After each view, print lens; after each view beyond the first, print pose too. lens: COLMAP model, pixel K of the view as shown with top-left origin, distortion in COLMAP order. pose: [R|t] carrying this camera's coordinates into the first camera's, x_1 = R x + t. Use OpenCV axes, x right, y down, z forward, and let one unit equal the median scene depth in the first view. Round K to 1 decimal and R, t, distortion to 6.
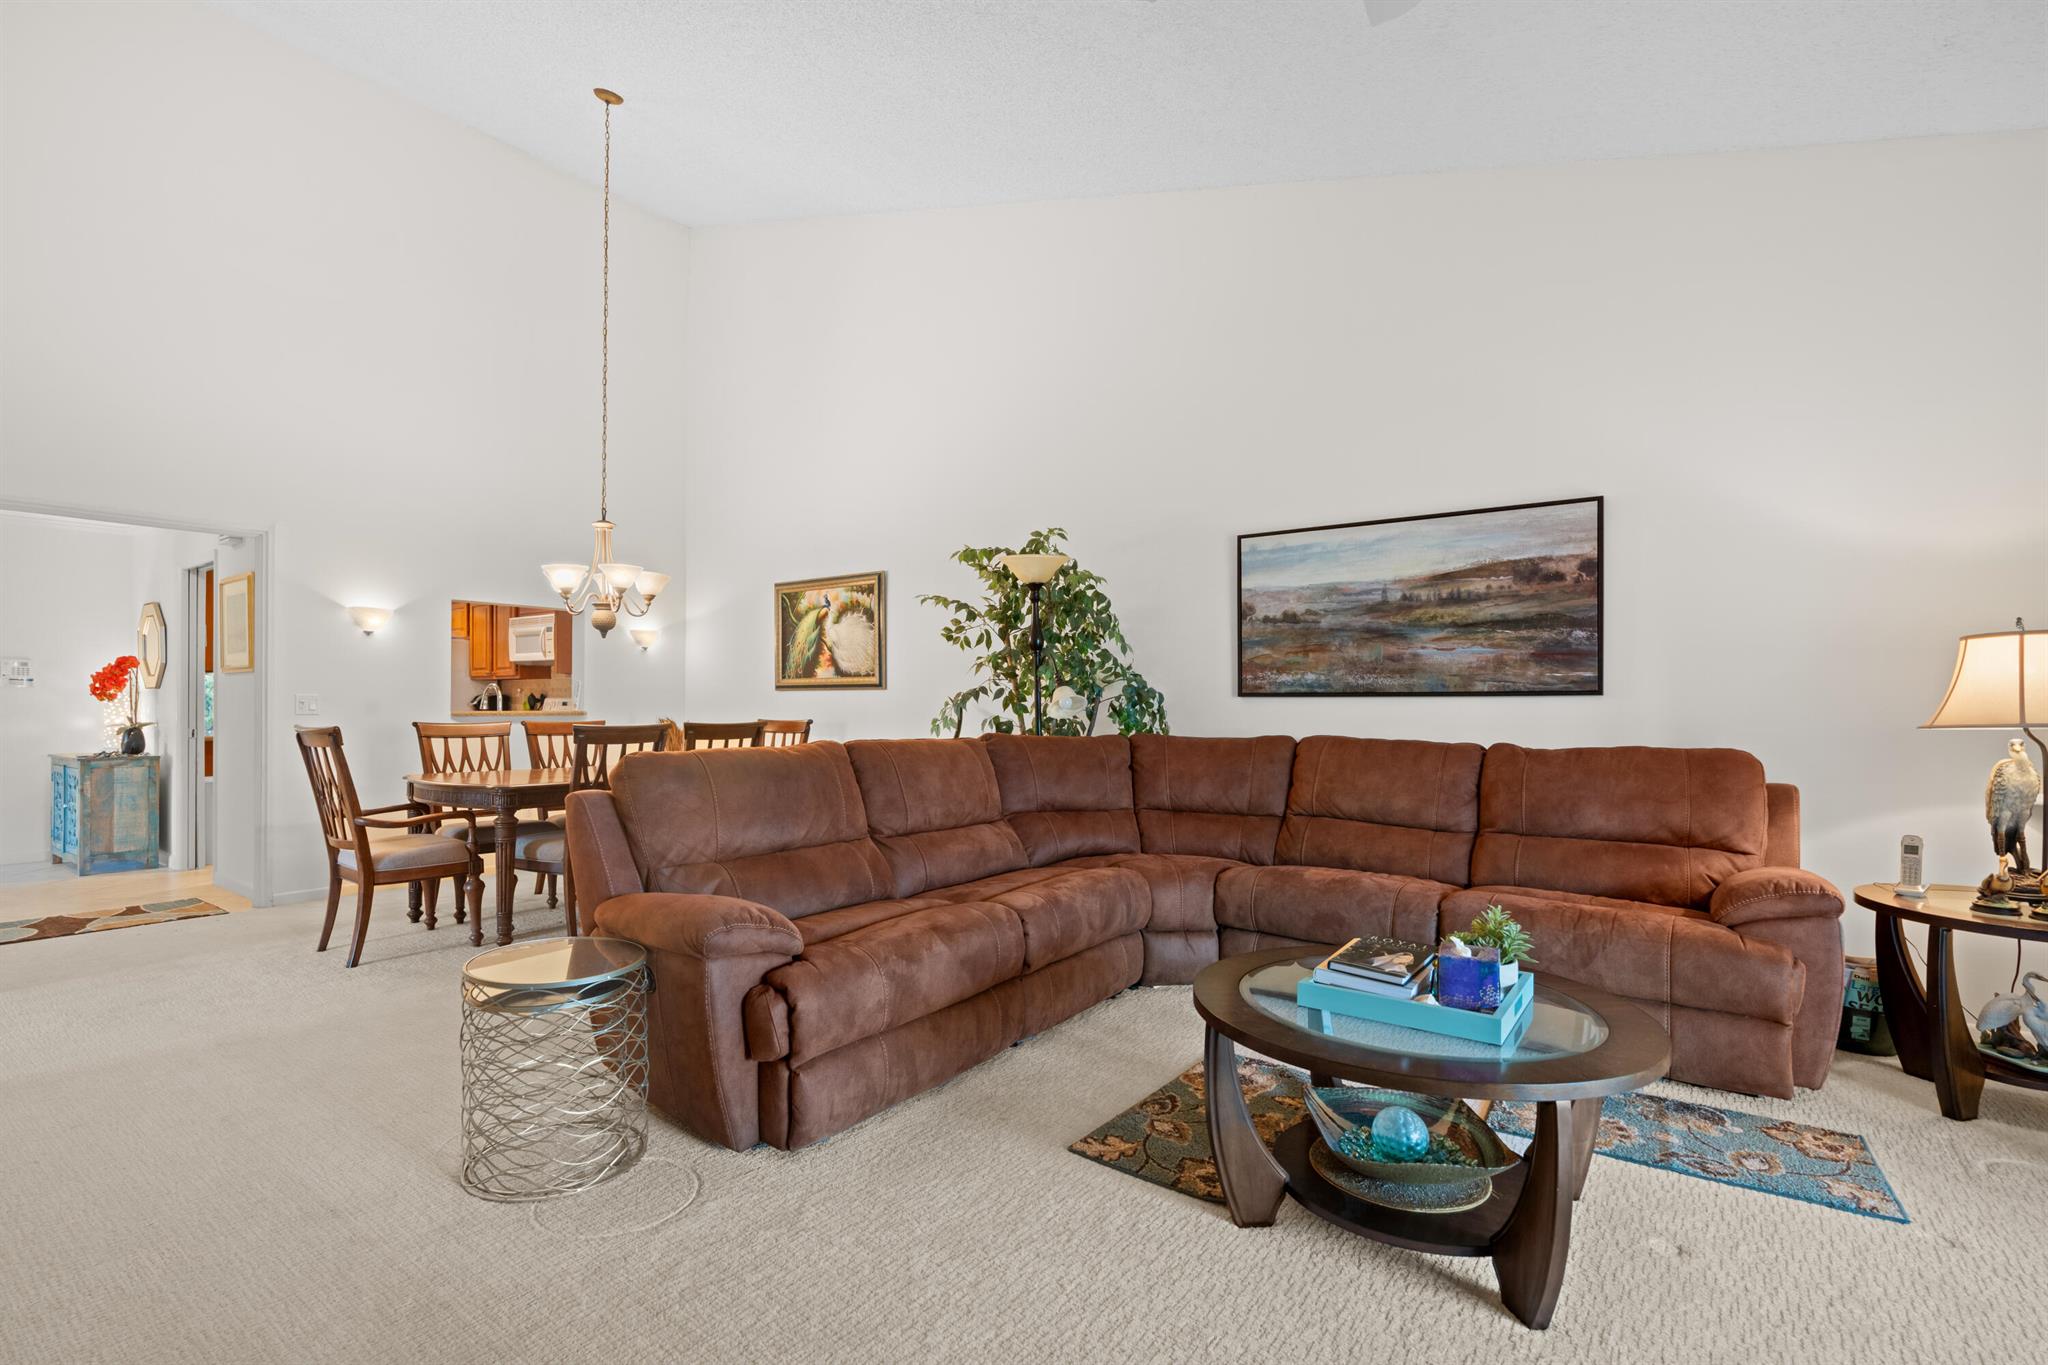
lens RADIAL K [[945.3, 0, 1018.8], [0, 945.3, 693.8], [0, 0, 1]] dist [-0.018782, 0.003510]
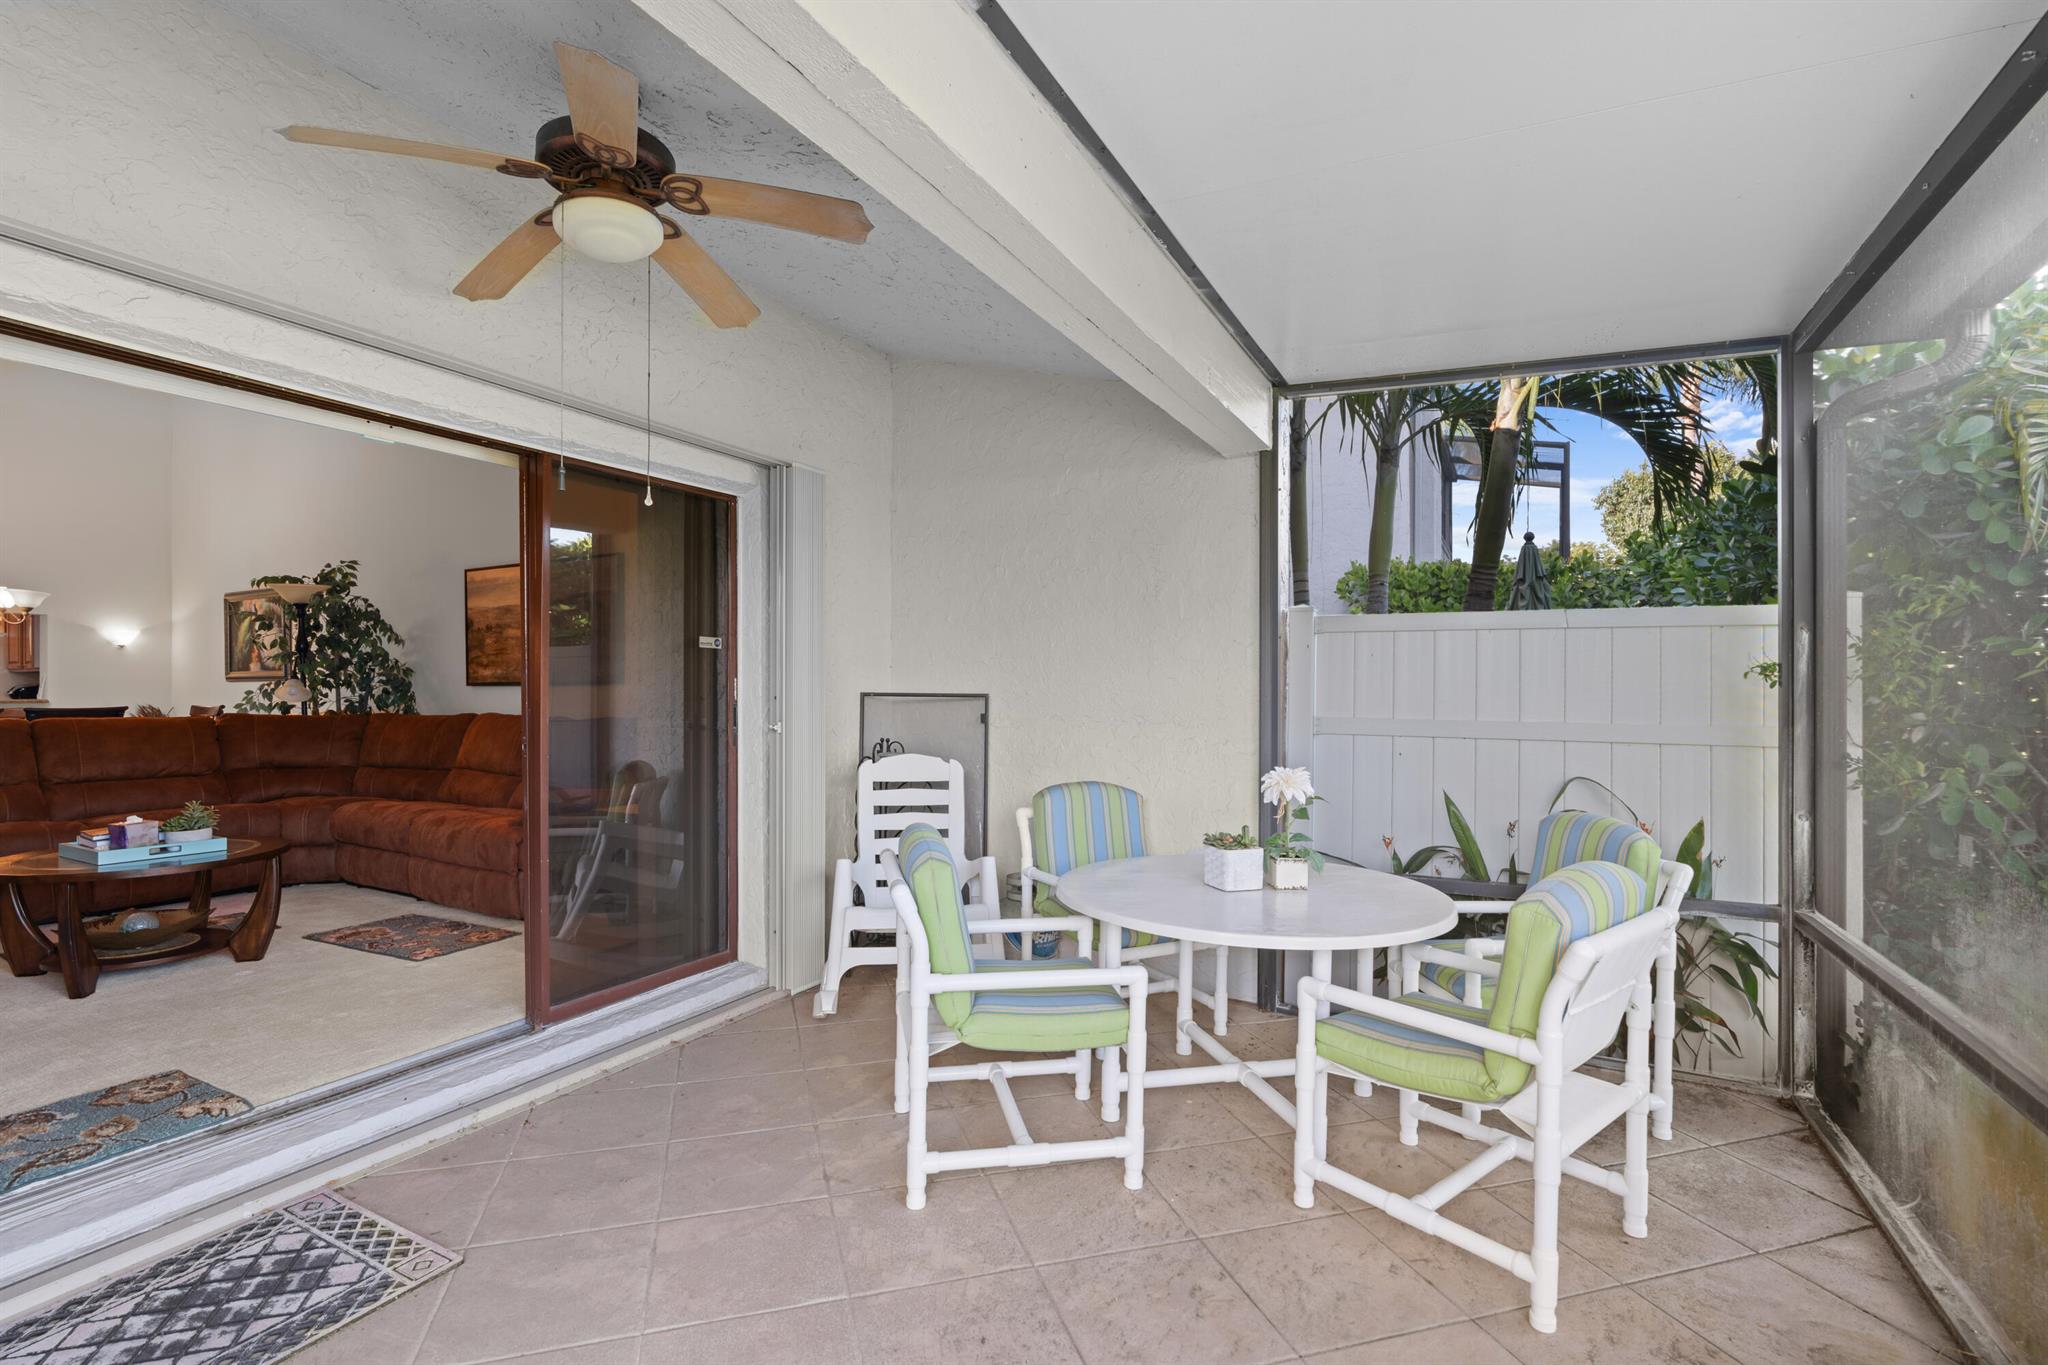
lens RADIAL K [[945.3, 0, 1024.6], [0, 945.3, 681.6], [0, 0, 1]] dist [-0.018782, 0.003510]
pose [[0.989585, -0.008149, 0.143720, 0.638718], [0.007552, 0.999960, 0.004699, -0.001858], [-0.143752, -0.003564, 0.989607, -0.361264]]
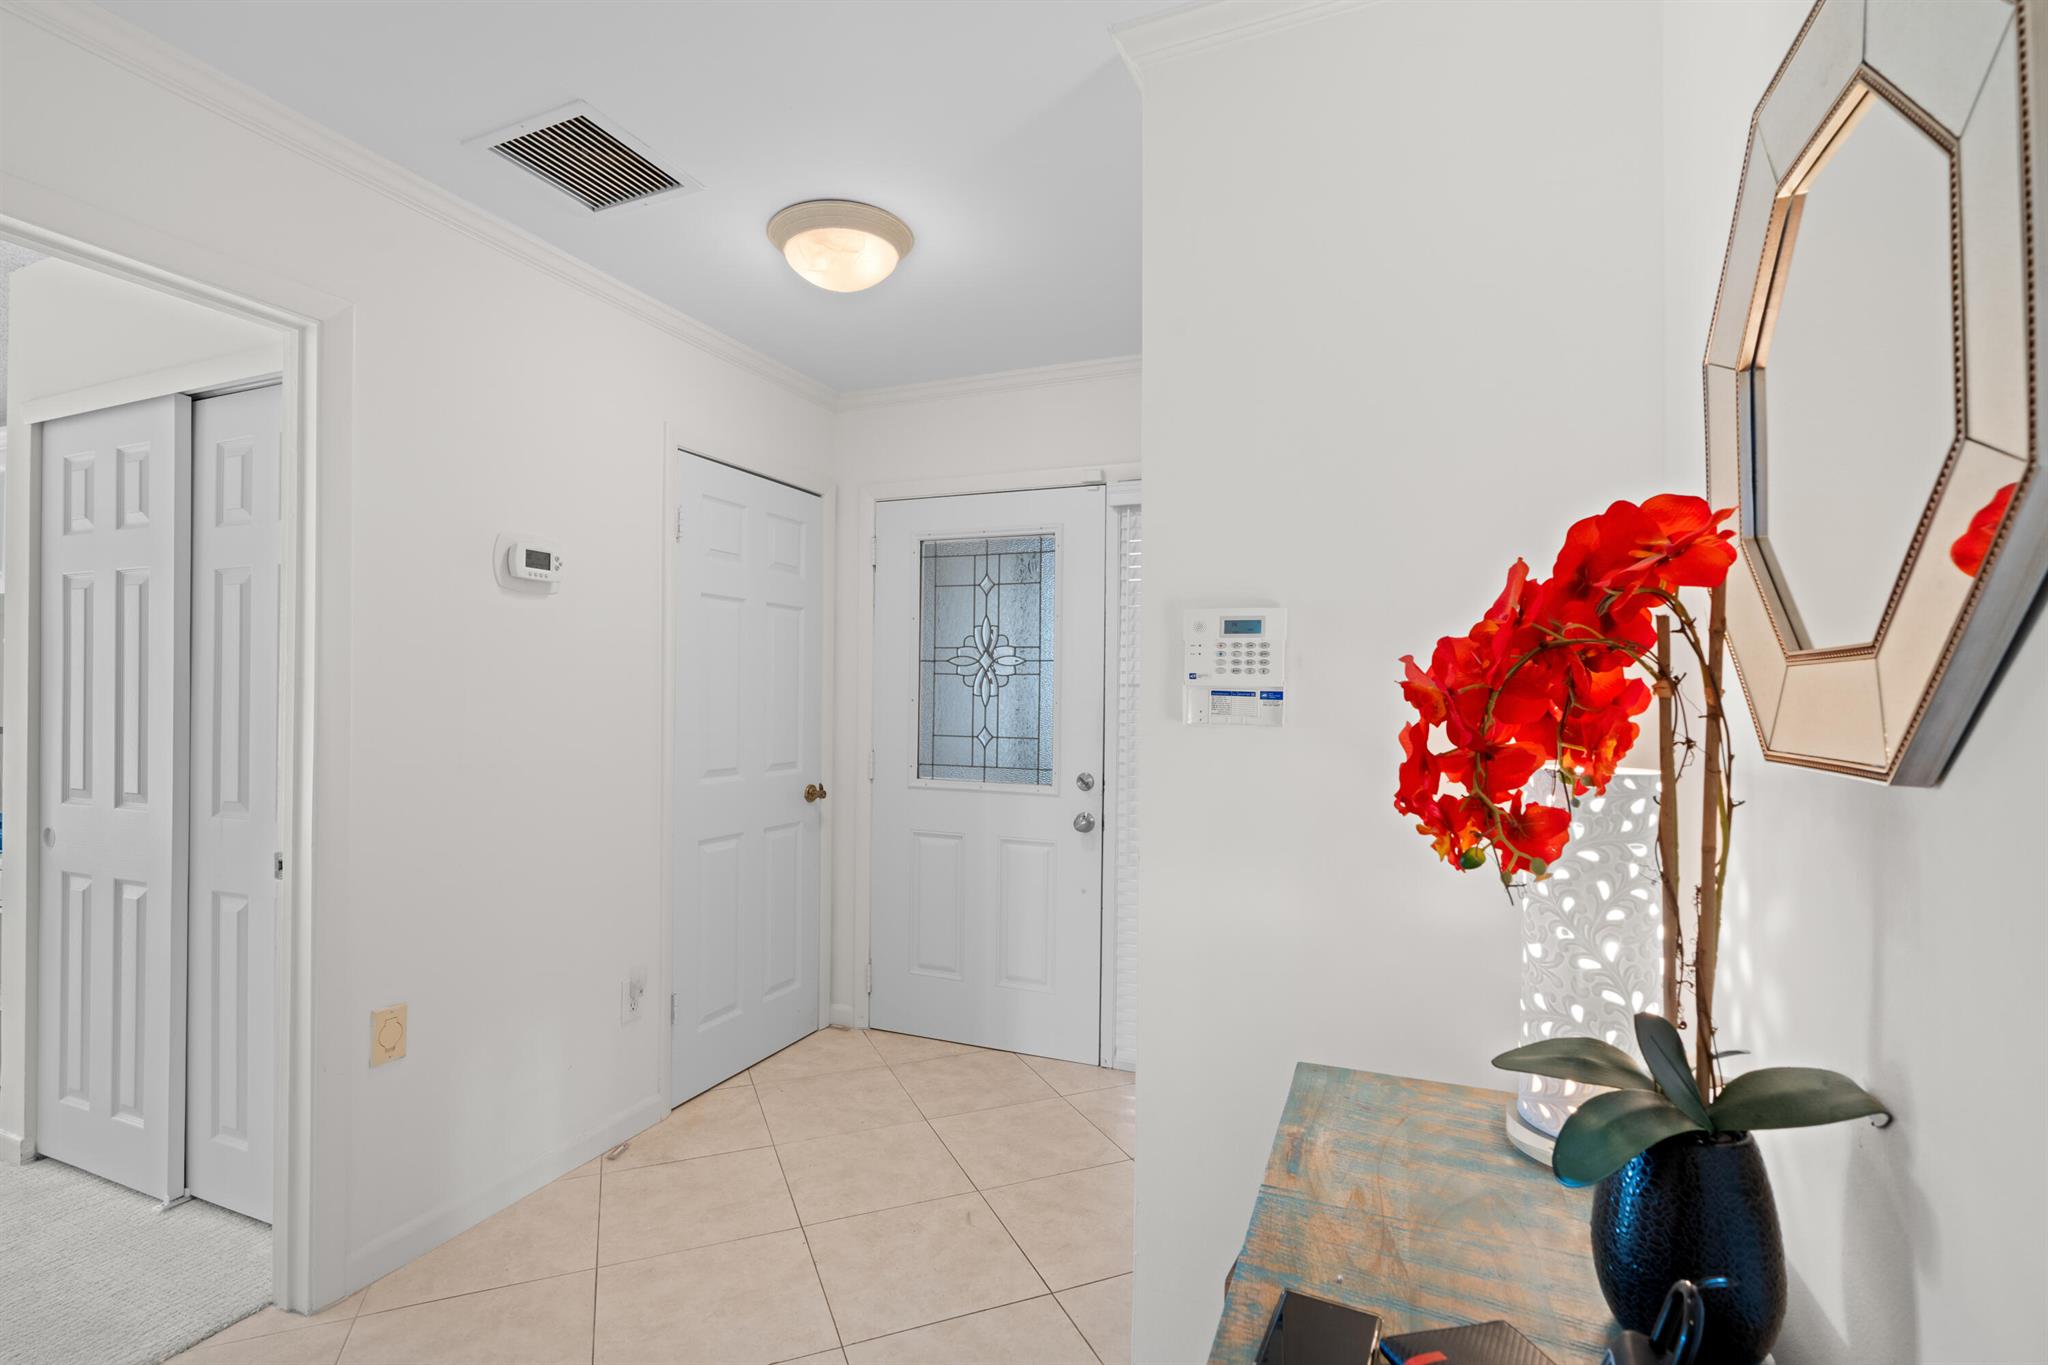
lens RADIAL K [[945.3, 0, 1017.8], [0, 945.3, 671.6], [0, 0, 1]] dist [-0.018782, 0.003510]
pose [[0.217192, -0.021180, -0.975899, -0.907027], [0.005870, 0.999775, -0.020392, -0.016959], [0.976111, -0.001300, 0.217267, 0.948285]]
